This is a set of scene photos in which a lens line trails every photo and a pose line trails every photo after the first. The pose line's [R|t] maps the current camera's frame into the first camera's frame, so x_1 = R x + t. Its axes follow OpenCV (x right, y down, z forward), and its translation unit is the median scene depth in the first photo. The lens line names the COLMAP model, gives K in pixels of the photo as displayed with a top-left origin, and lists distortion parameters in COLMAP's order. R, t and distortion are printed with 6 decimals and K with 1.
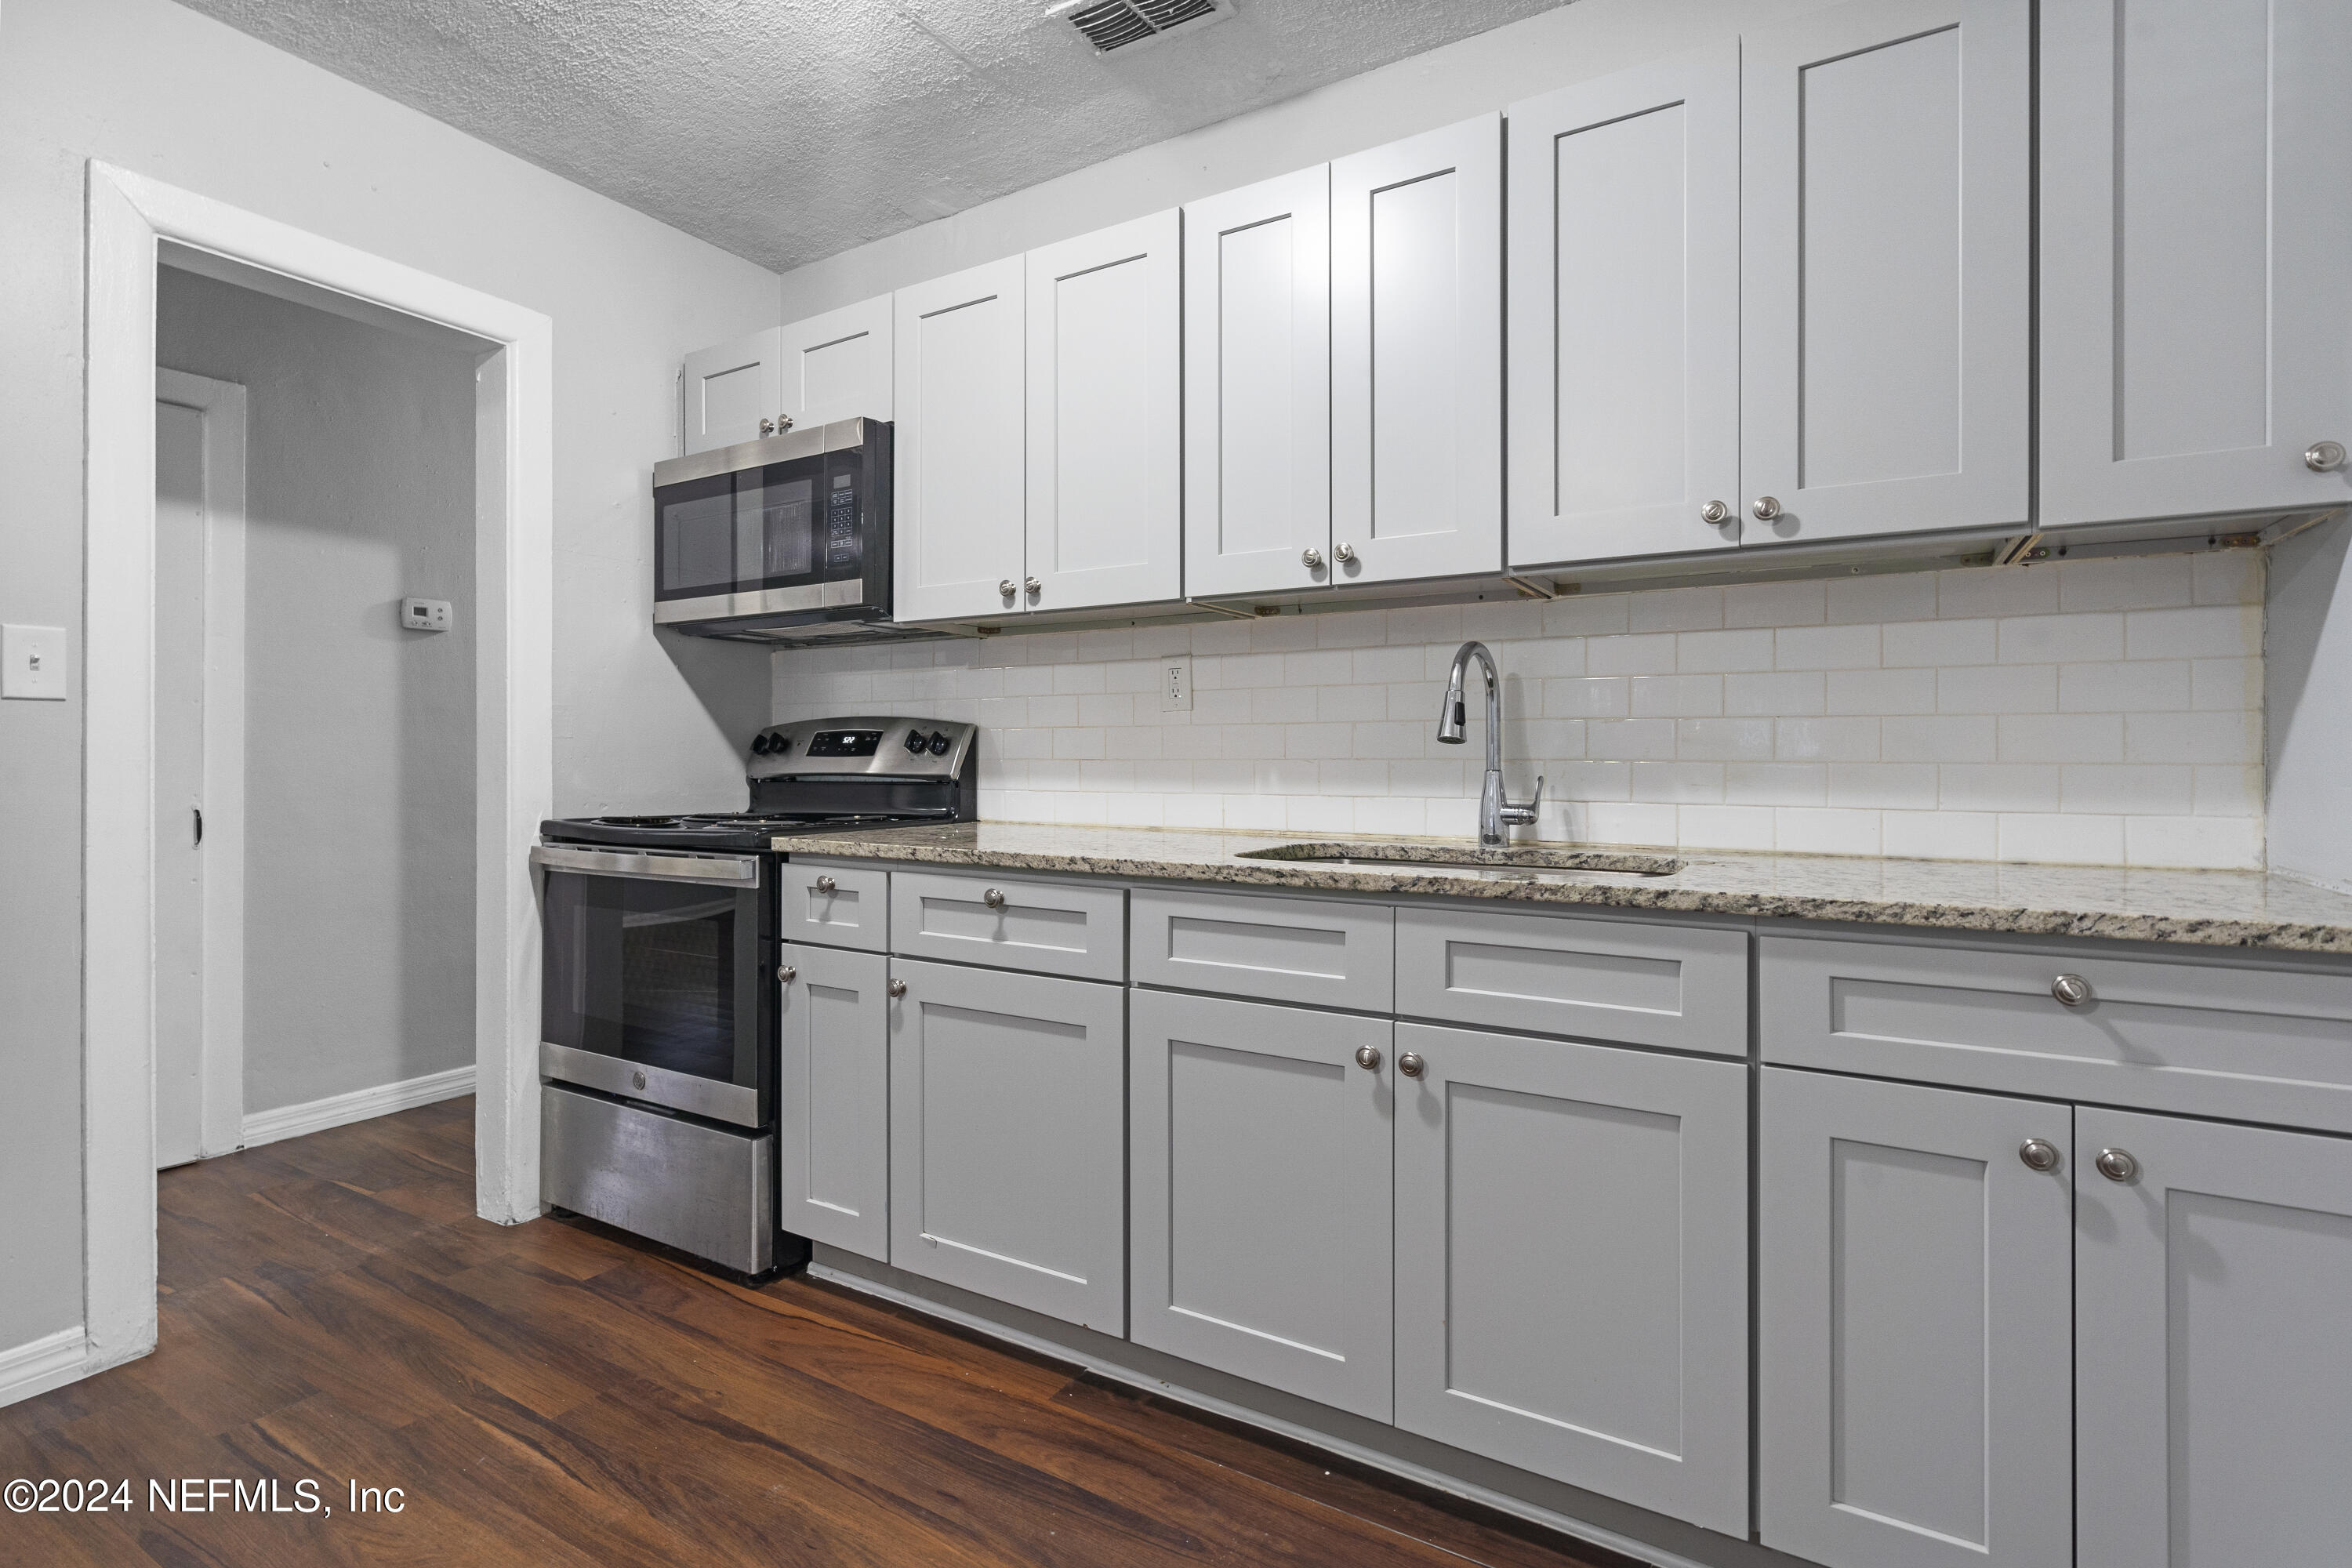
lens RADIAL K [[1073.7, 0, 1198.4], [0, 1073.7, 767.2], [0, 0, 1]] dist [-0.006027, 0.001304]
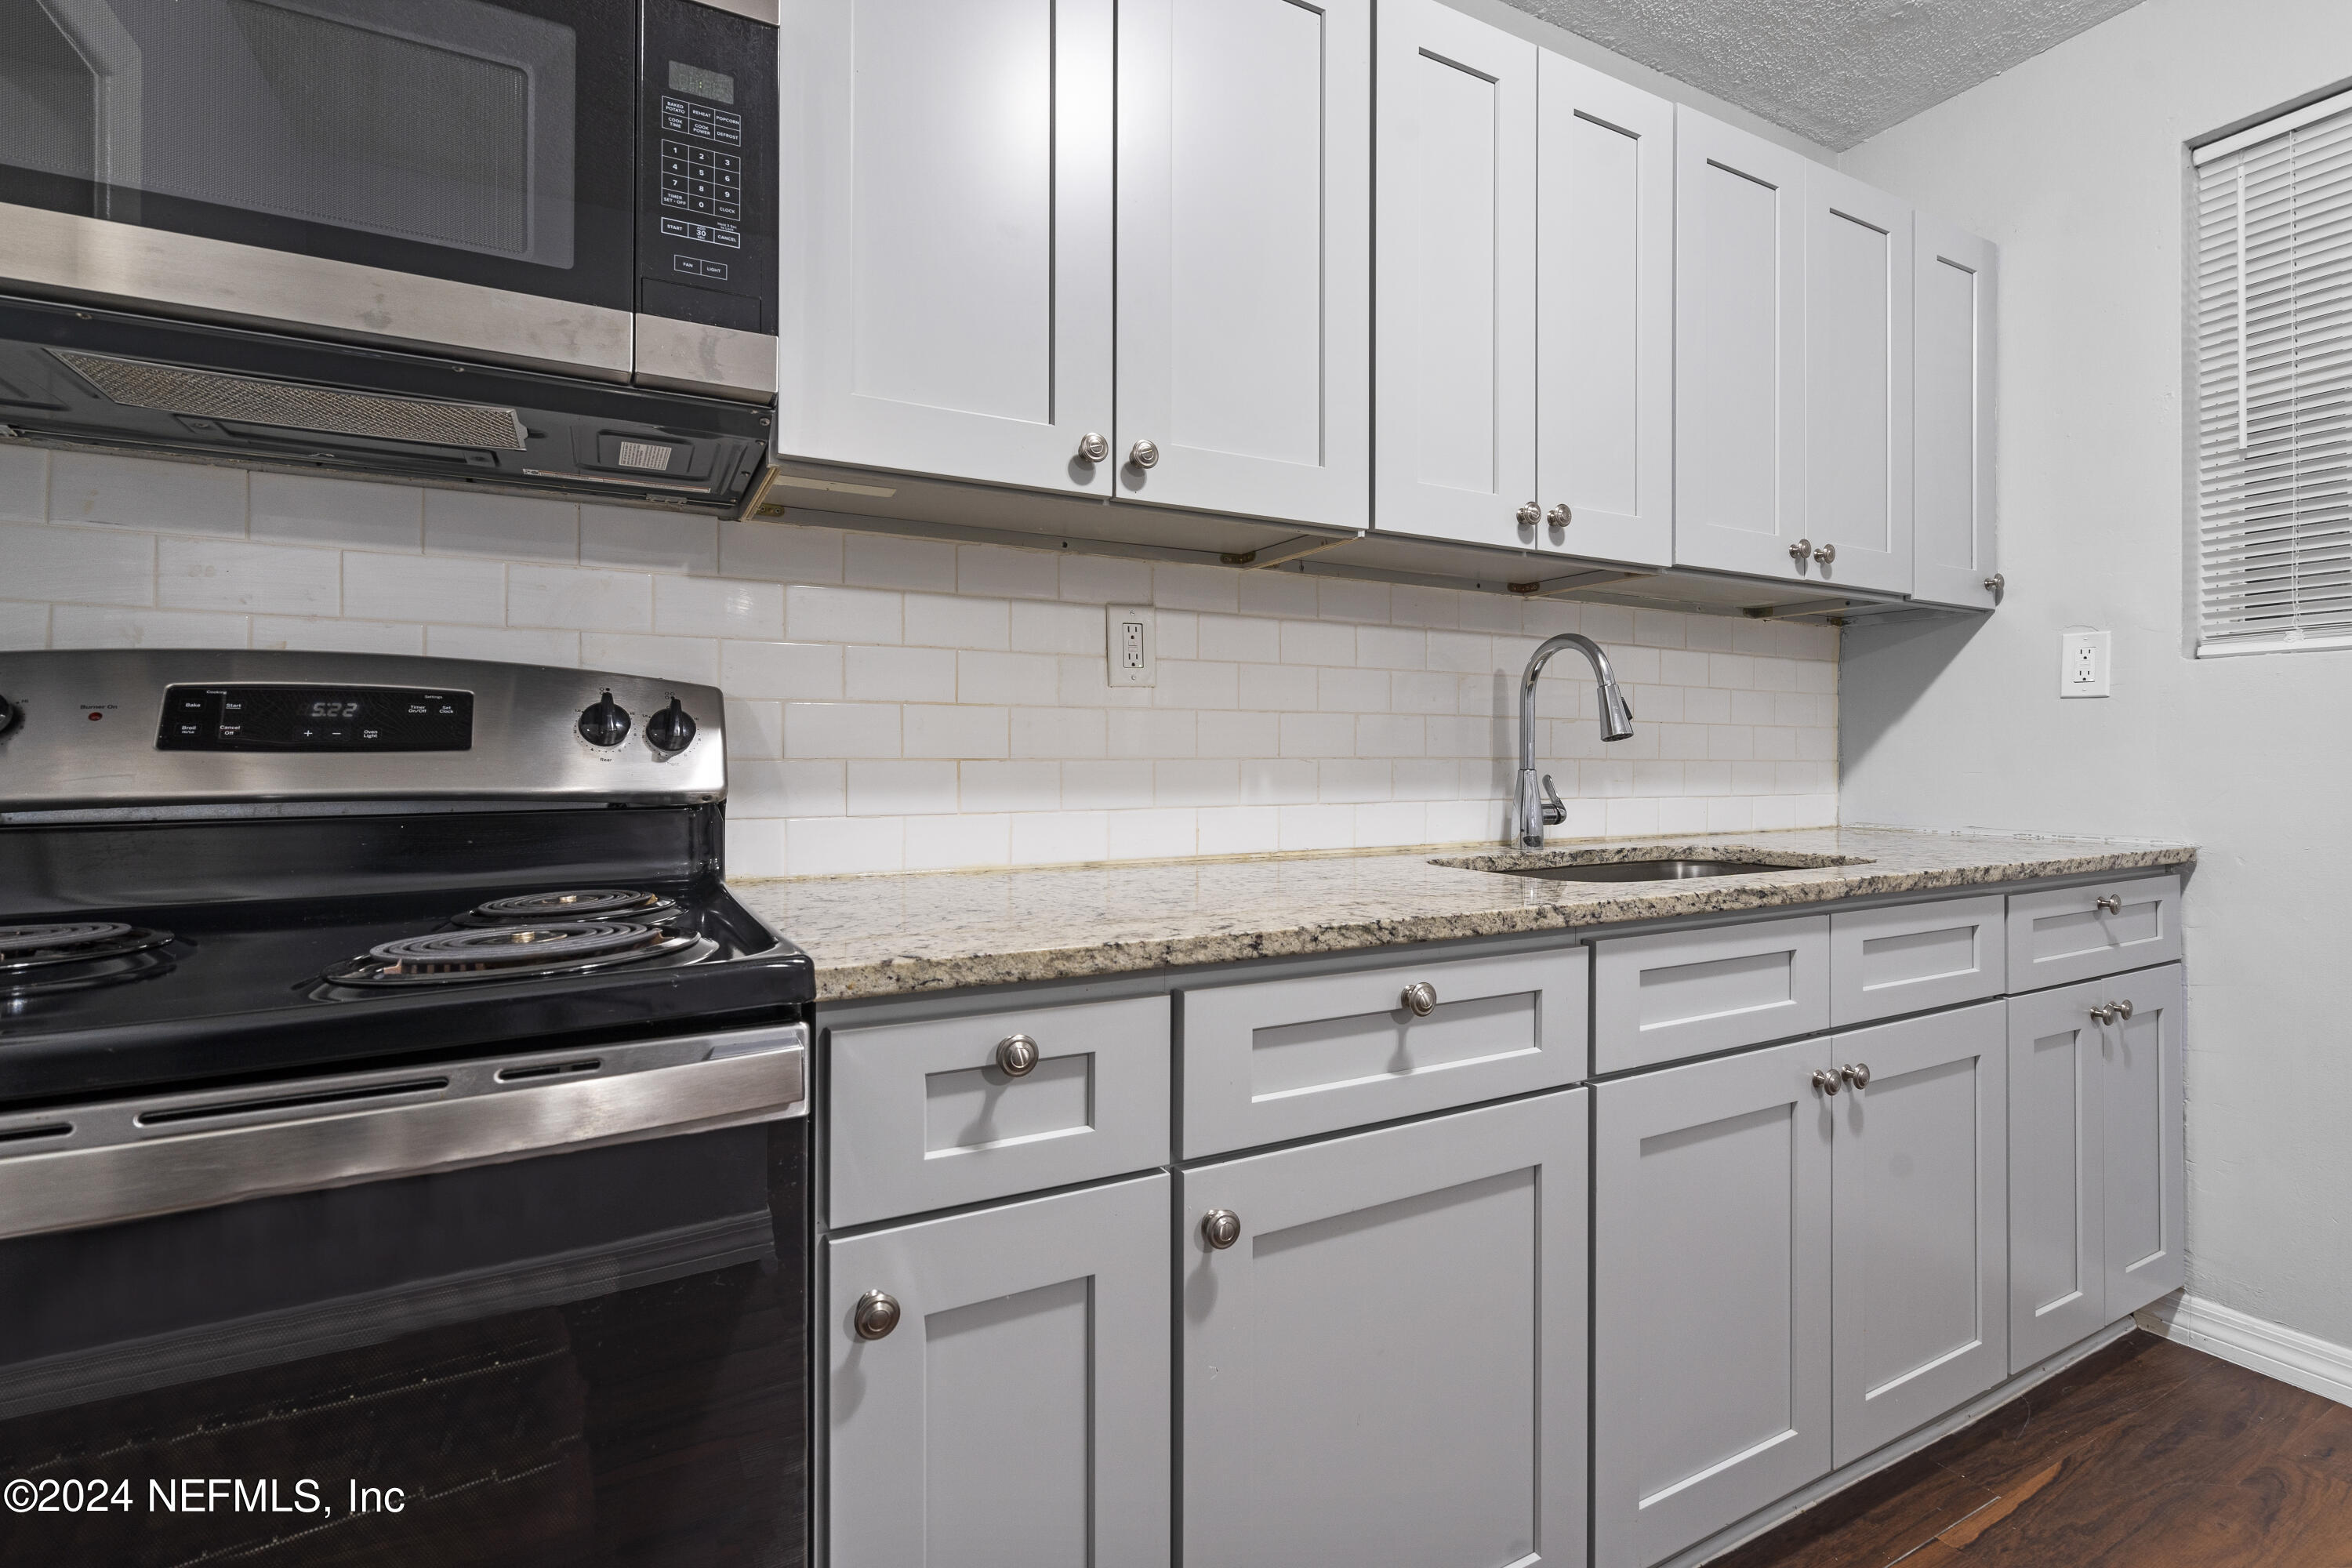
lens RADIAL K [[1073.7, 0, 1171.0], [0, 1073.7, 759.8], [0, 0, 1]] dist [-0.006027, 0.001304]
pose [[0.531123, 0.000234, 0.847295, -0.737319], [0.008551, 0.999948, -0.005637, -0.003373], [-0.847251, 0.010239, 0.531093, 0.795689]]
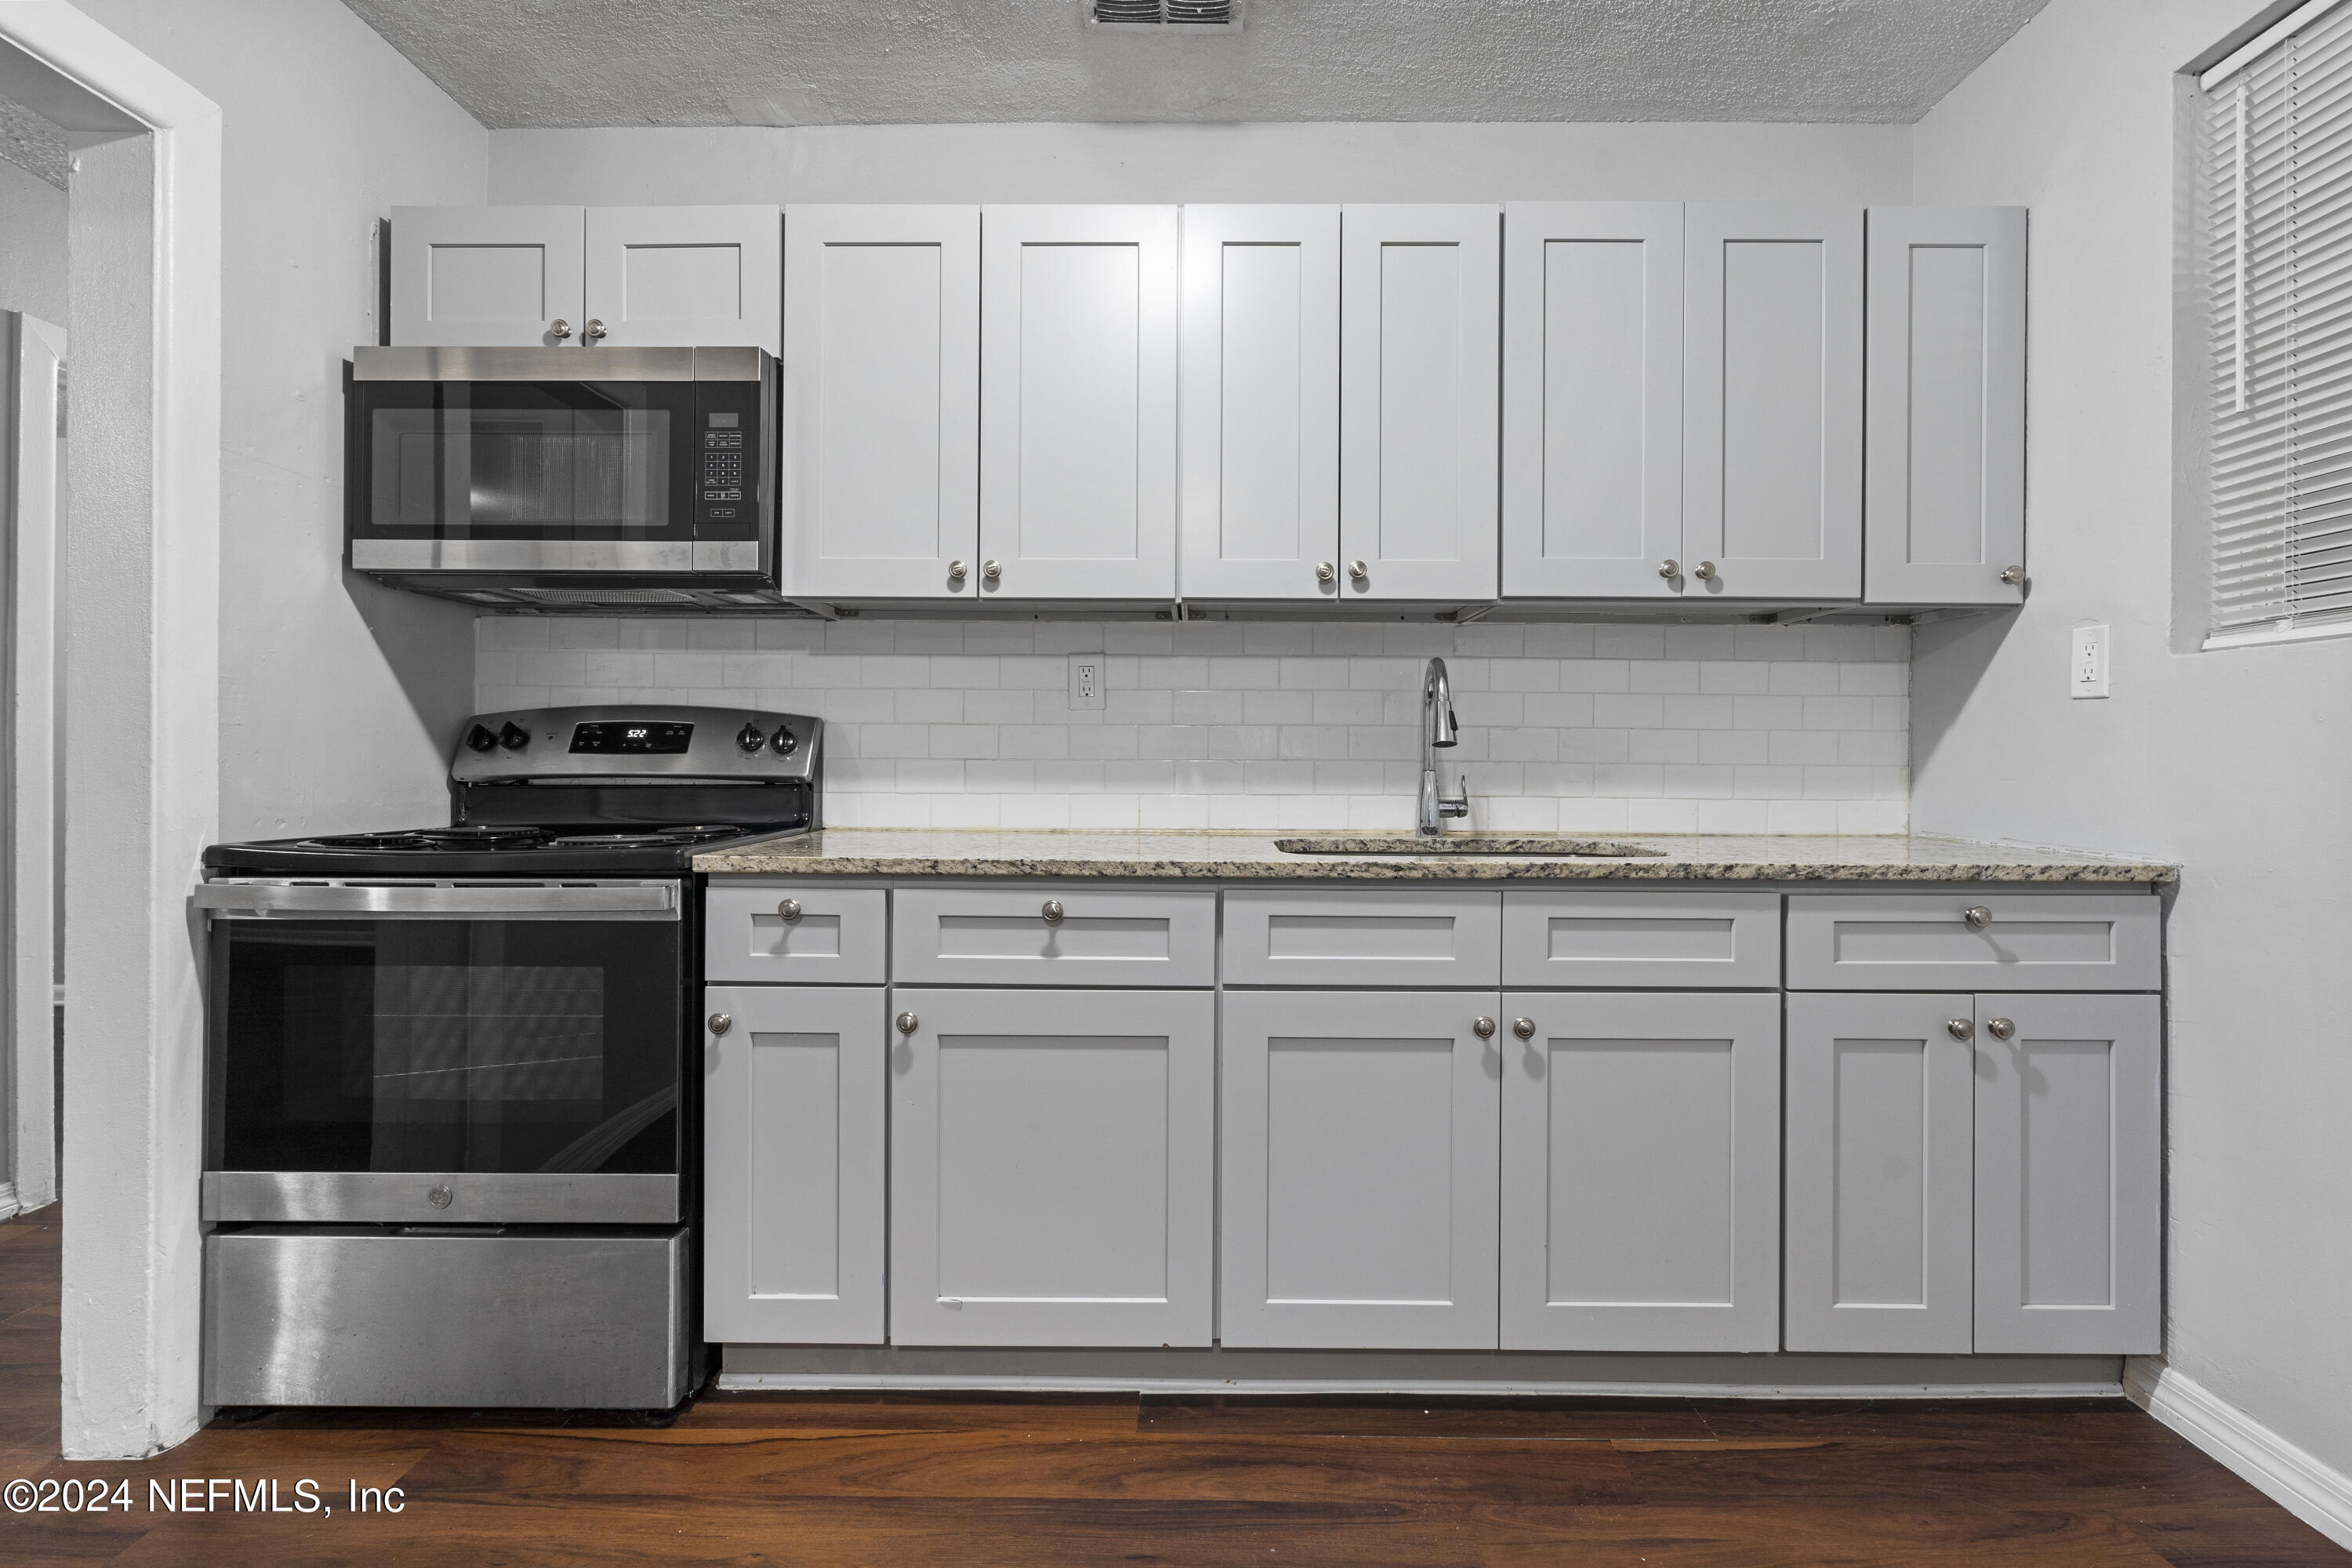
lens RADIAL K [[1073.7, 0, 1180.7], [0, 1073.7, 759.5], [0, 0, 1]] dist [-0.006027, 0.001304]
pose [[0.871848, 0.003327, 0.489765, -0.539767], [-0.000687, 0.999984, -0.005570, -0.002479], [-0.489776, 0.004519, 0.871837, 0.140730]]
